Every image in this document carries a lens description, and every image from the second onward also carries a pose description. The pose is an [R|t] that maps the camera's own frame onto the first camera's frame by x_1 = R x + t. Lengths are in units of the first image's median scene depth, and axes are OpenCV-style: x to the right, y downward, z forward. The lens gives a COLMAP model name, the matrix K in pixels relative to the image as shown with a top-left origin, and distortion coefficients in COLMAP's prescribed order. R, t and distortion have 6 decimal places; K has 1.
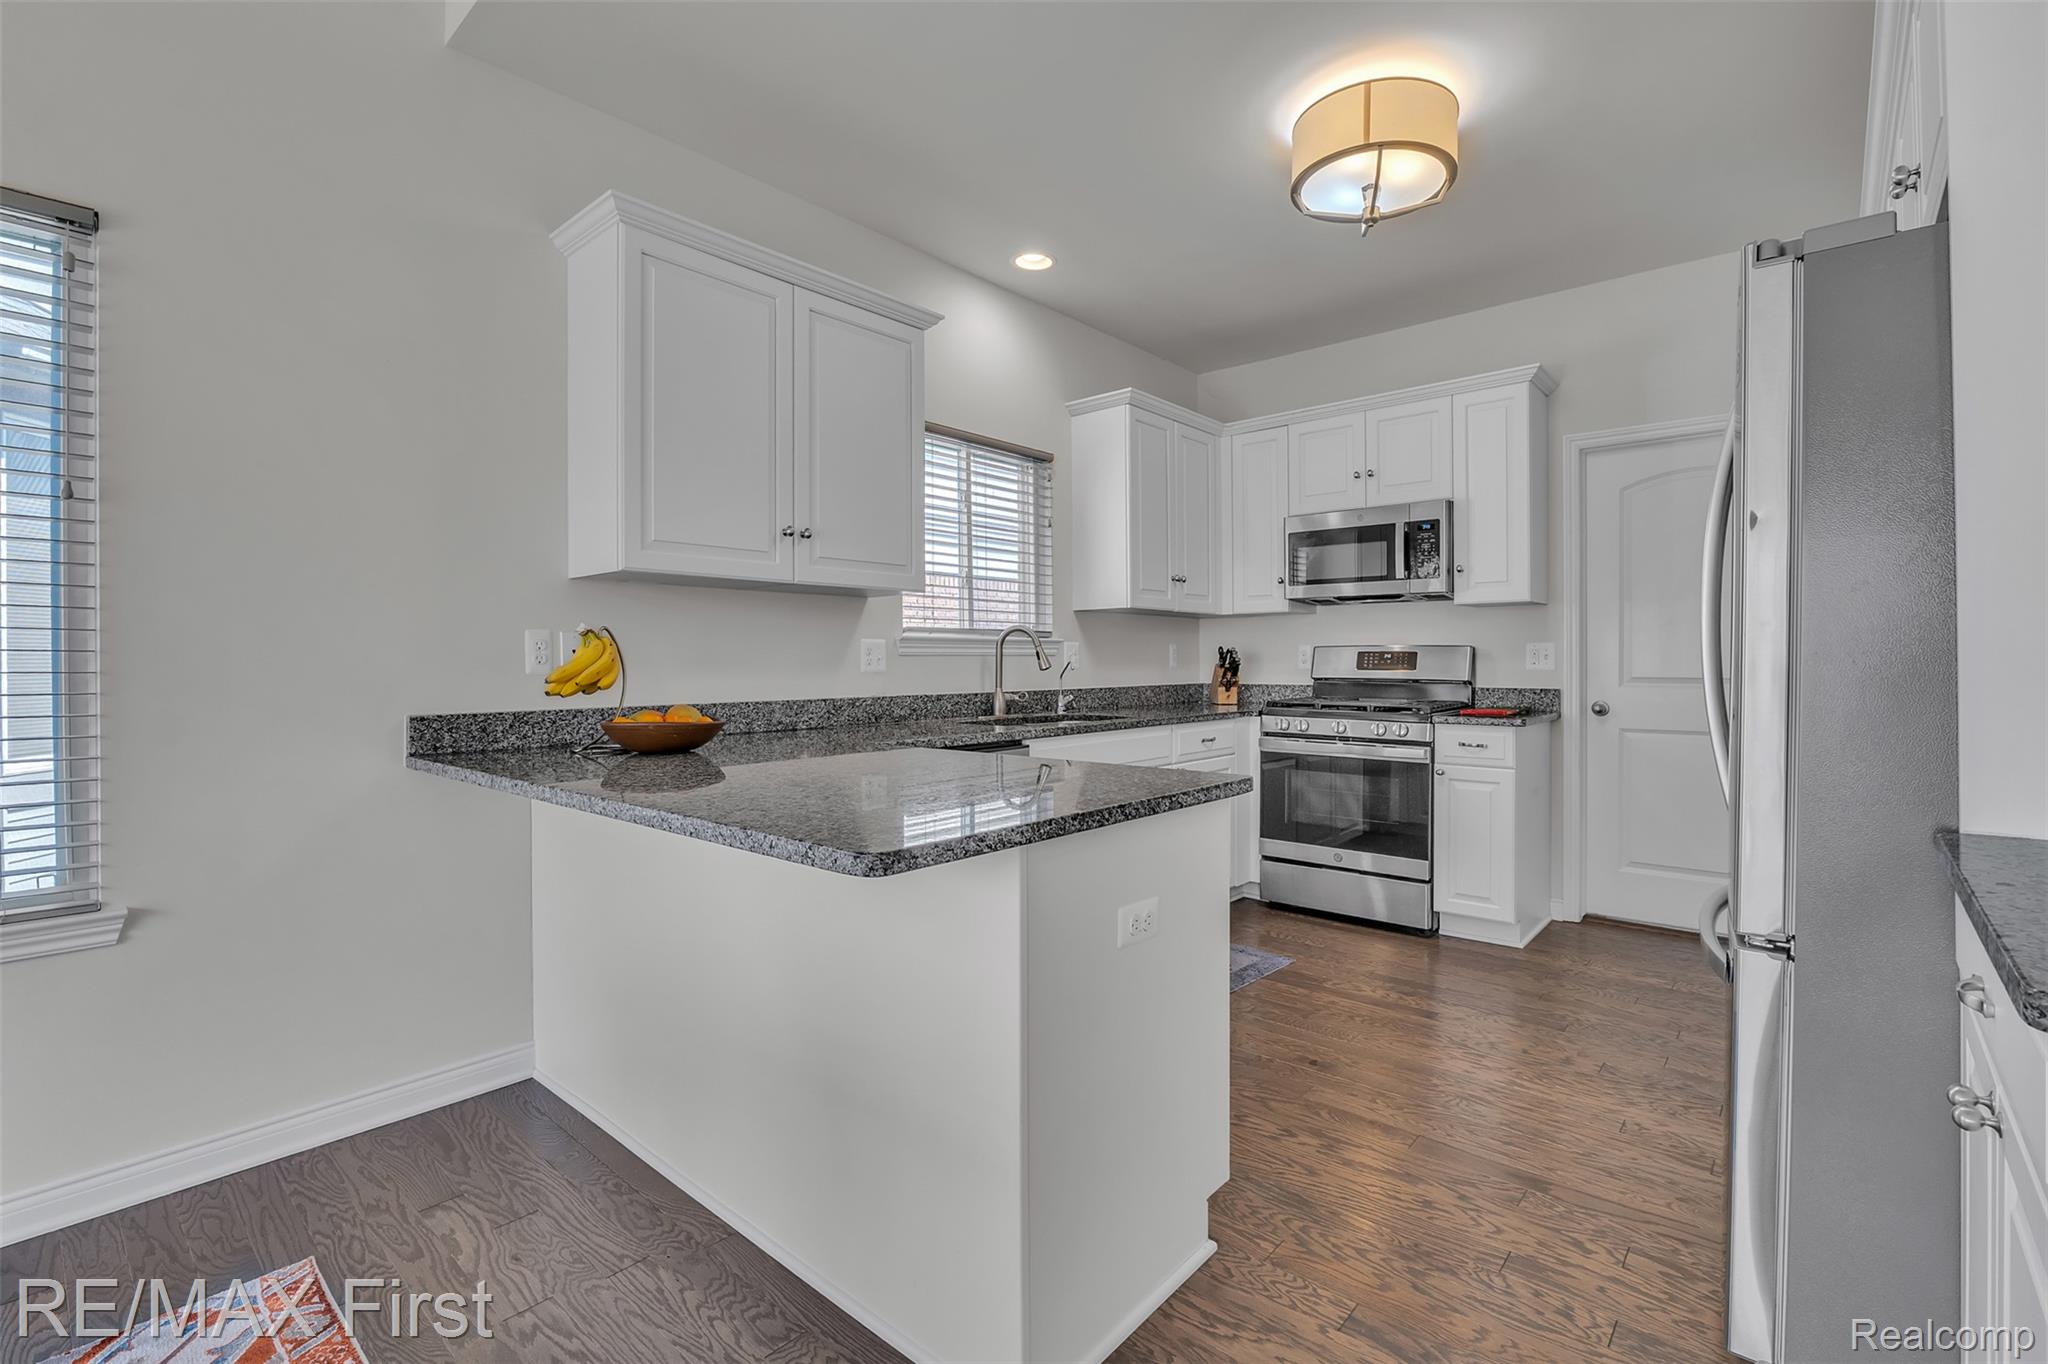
lens RADIAL K [[917.8, 0, 1029.1], [0, 917.8, 663.0], [0, 0, 1]] dist [-0.008659, 0.000192]
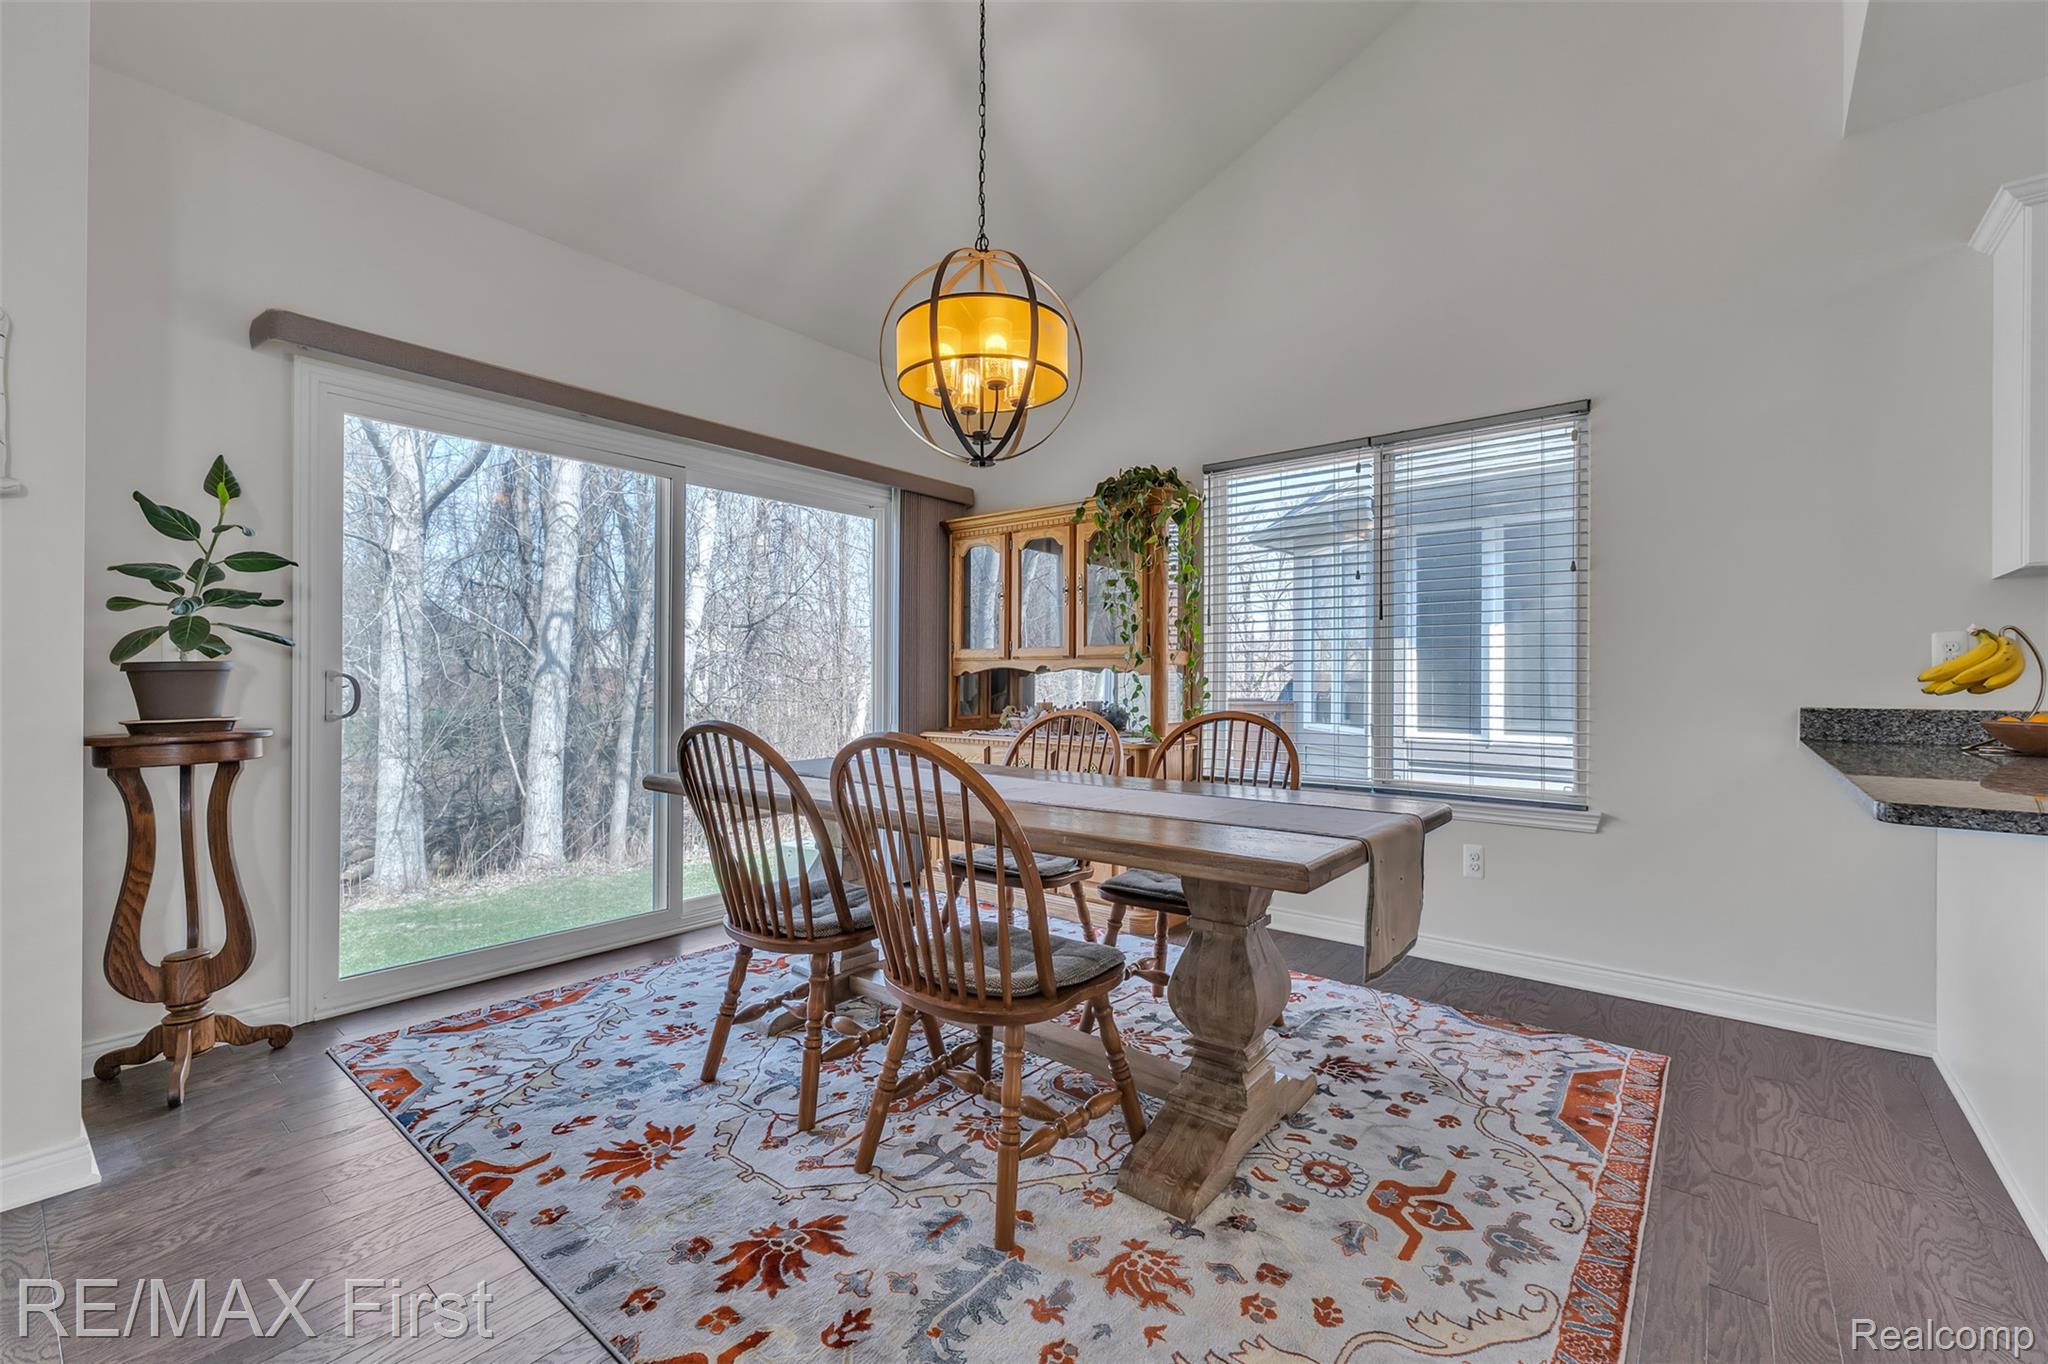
lens RADIAL K [[857.5, 0, 1026.6], [0, 857.5, 678.2], [0, 0, 1]] dist [0.002888, 0.000512]
pose [[0.035145, 0.001720, -0.999381, 0.256566], [-0.006158, 0.999980, 0.001505, 0.013149], [0.999363, 0.006101, 0.035155, -0.050534]]
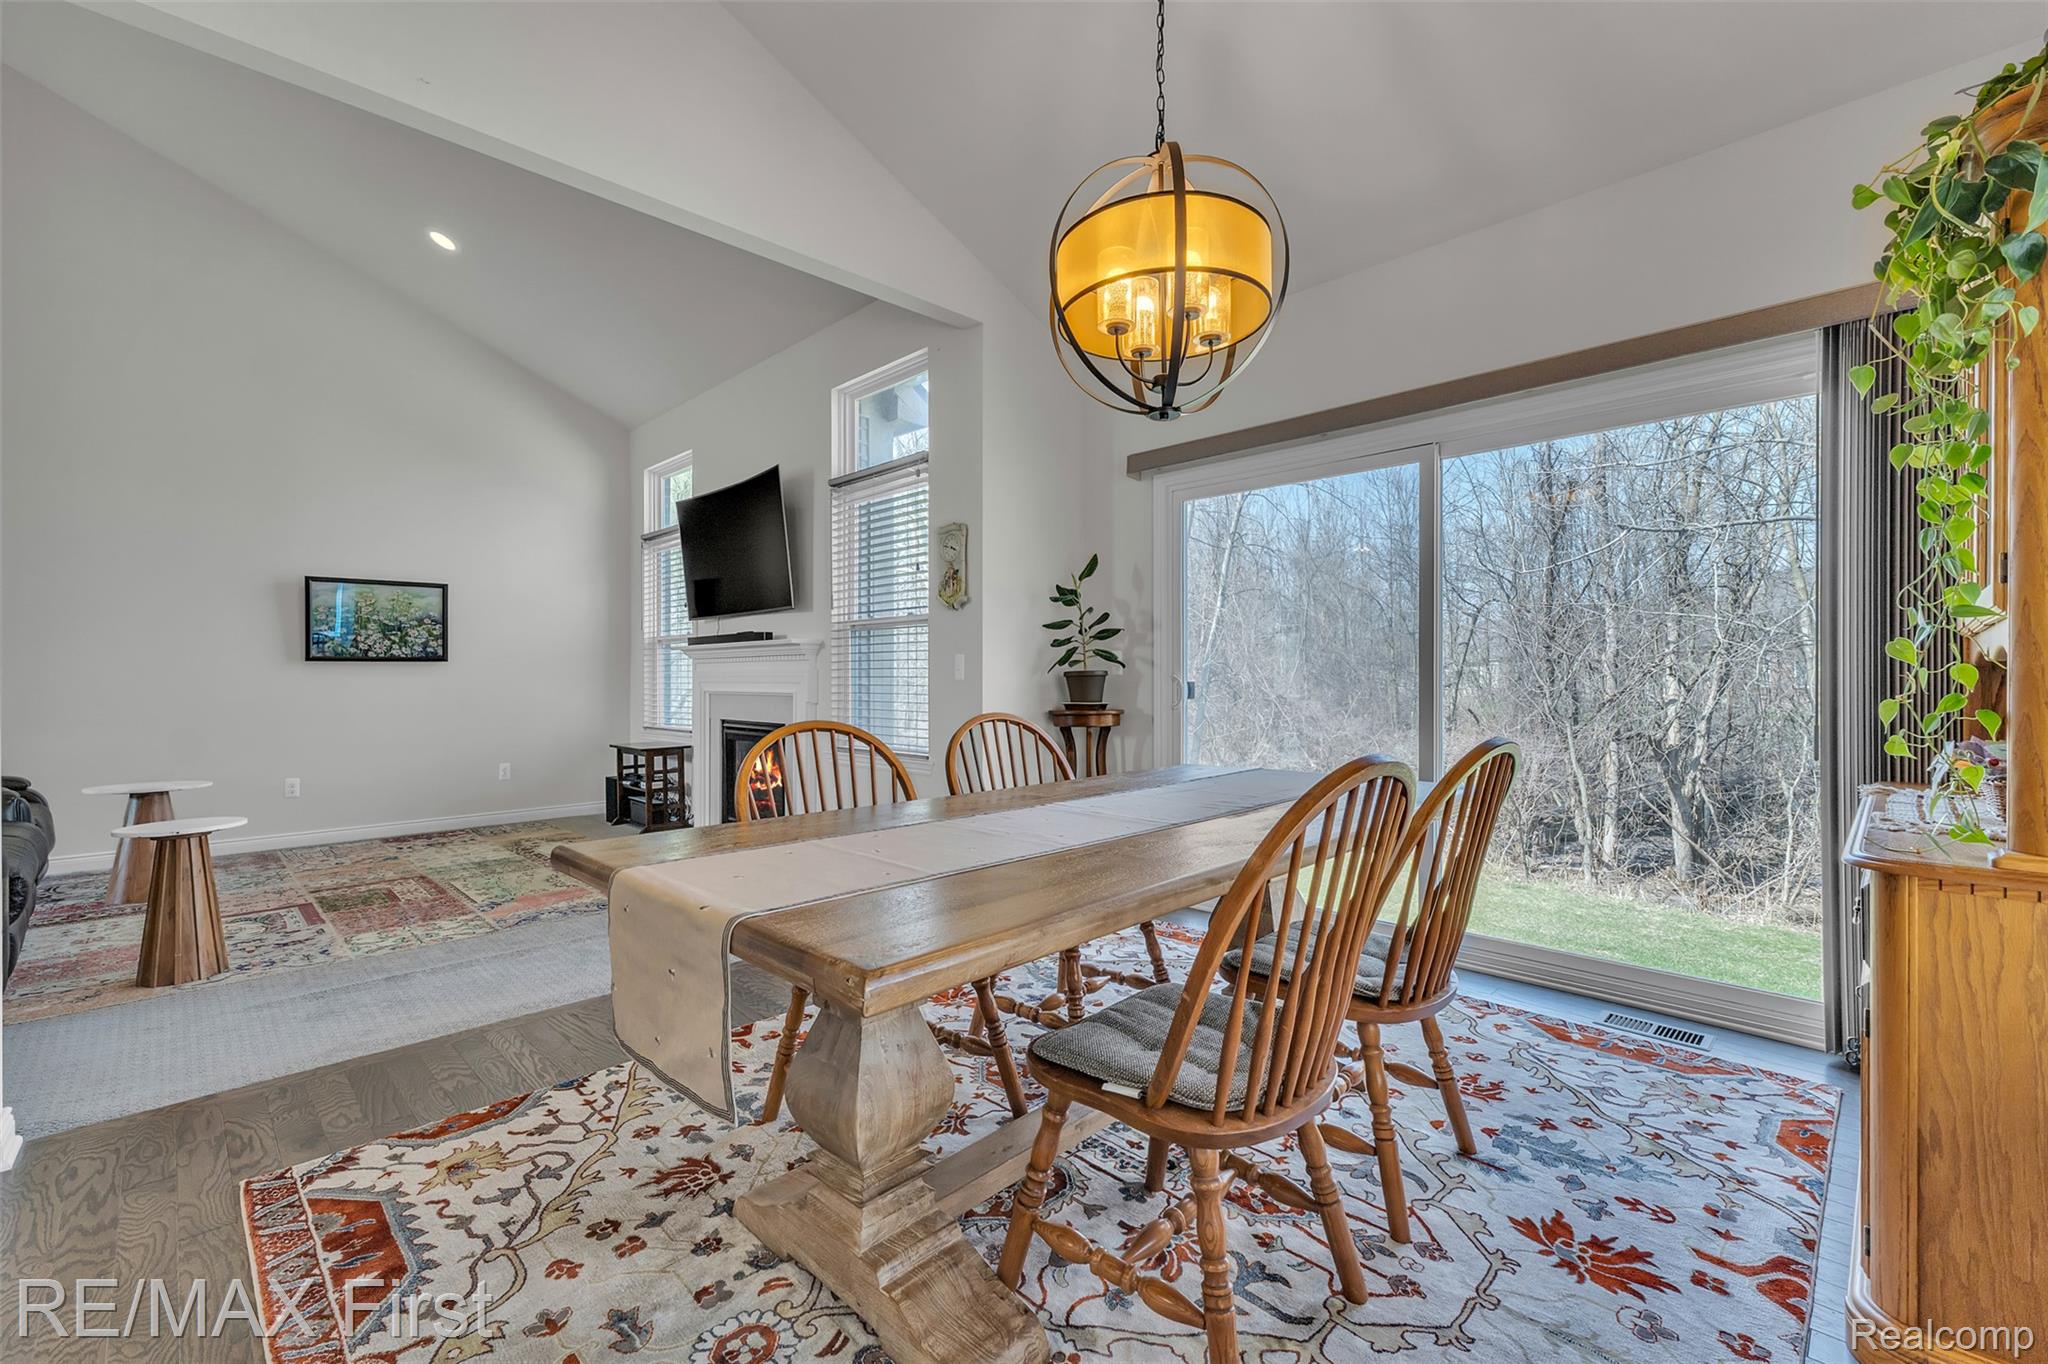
lens RADIAL K [[866.1, 0, 1027.5], [0, 866.1, 678.4], [0, 0, 1]] dist [0.005884, 0.000330]
pose [[-0.997362, 0.006539, 0.072286, -0.342648], [0.006840, 0.999969, 0.003917, 0.010862], [-0.072258, 0.004401, -0.997376, 0.469980]]
